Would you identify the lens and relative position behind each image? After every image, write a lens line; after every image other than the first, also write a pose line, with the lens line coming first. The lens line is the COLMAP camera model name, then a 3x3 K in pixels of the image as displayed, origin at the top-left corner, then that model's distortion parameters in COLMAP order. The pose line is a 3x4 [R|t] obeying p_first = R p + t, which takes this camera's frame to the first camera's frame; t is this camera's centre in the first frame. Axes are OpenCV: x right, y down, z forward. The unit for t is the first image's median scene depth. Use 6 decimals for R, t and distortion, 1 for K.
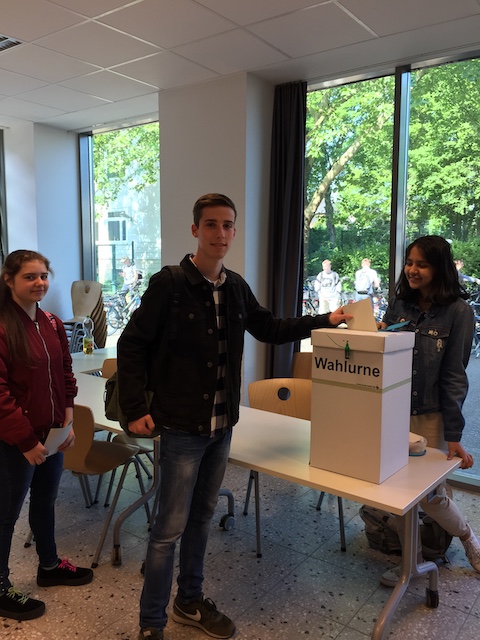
lens RADIAL K [[555.0, 0, 240.5], [0, 555.0, 320.7], [0, 0, 1]] dist [0.036987, -0.021153]
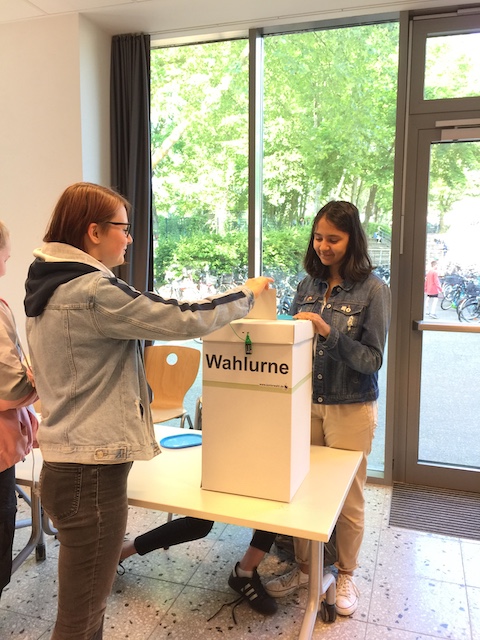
lens RADIAL K [[555.0, 0, 239.6], [0, 555.0, 319.8], [0, 0, 1]] dist [0.036987, -0.021153]
pose [[0.949265, -0.036748, 0.312323, -0.040195], [0.031401, 0.999262, 0.022135, -0.000170], [-0.312906, -0.011205, 0.949718, 0.132270]]
